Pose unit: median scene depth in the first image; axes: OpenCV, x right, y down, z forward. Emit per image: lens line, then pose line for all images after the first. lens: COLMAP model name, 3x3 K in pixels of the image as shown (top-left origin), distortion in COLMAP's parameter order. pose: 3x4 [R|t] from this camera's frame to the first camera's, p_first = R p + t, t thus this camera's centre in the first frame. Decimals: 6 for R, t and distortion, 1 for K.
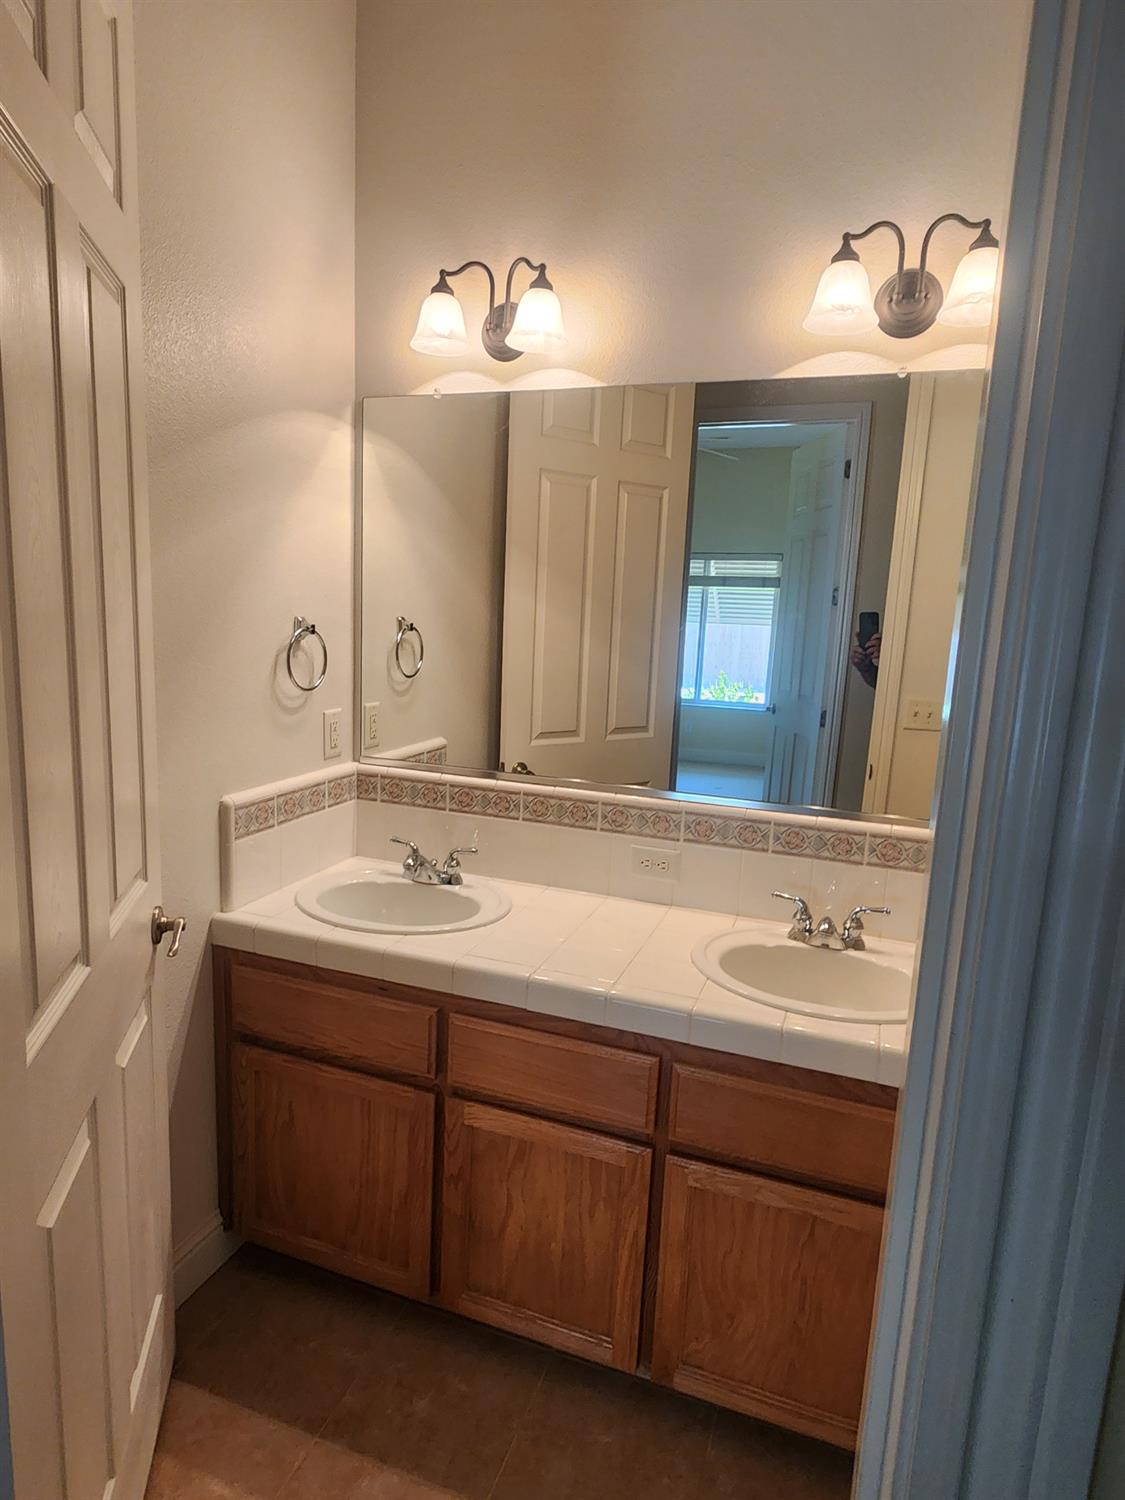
lens RADIAL K [[930.7, 0, 561.1], [0, 930.7, 746.6], [0, 0, 1]] dist [0.026153, -0.002905]
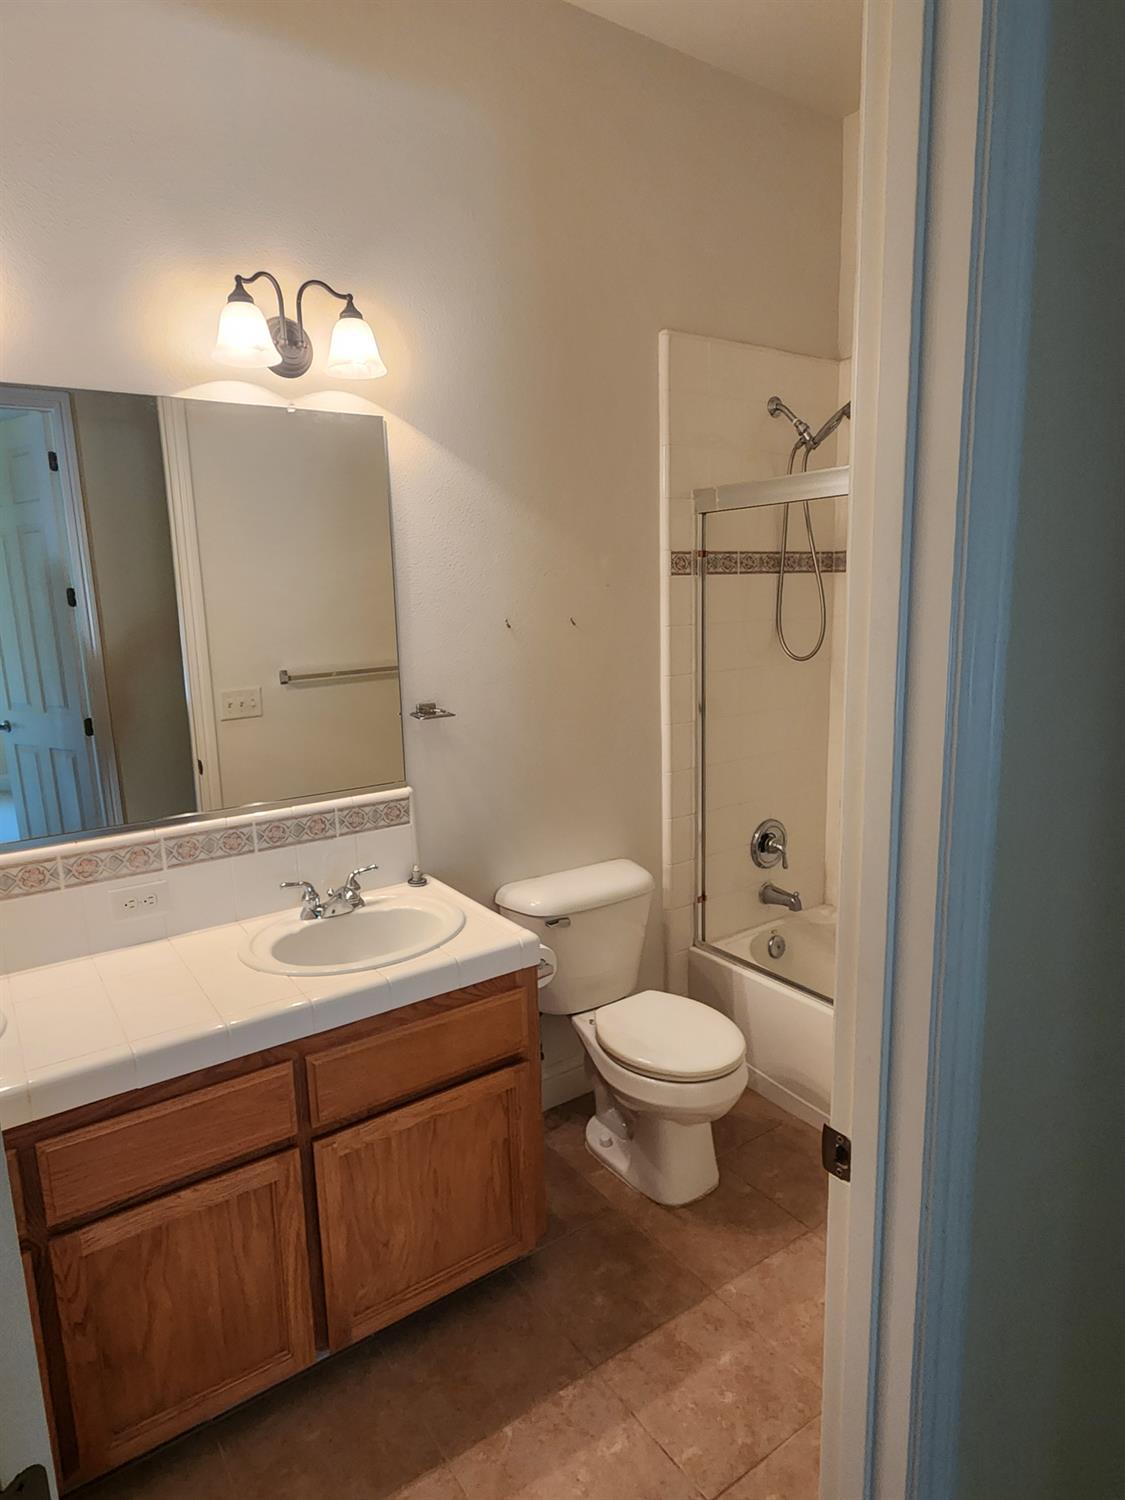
lens RADIAL K [[875.6, 0, 561.8], [0, 875.6, 755.7], [0, 0, 1]] dist [-0.005323, 0.000647]
pose [[0.562353, -0.202132, 0.801812, -0.400044], [0.193298, 0.974931, 0.110204, -0.039485], [-0.803987, 0.093015, 0.587327, 0.149041]]
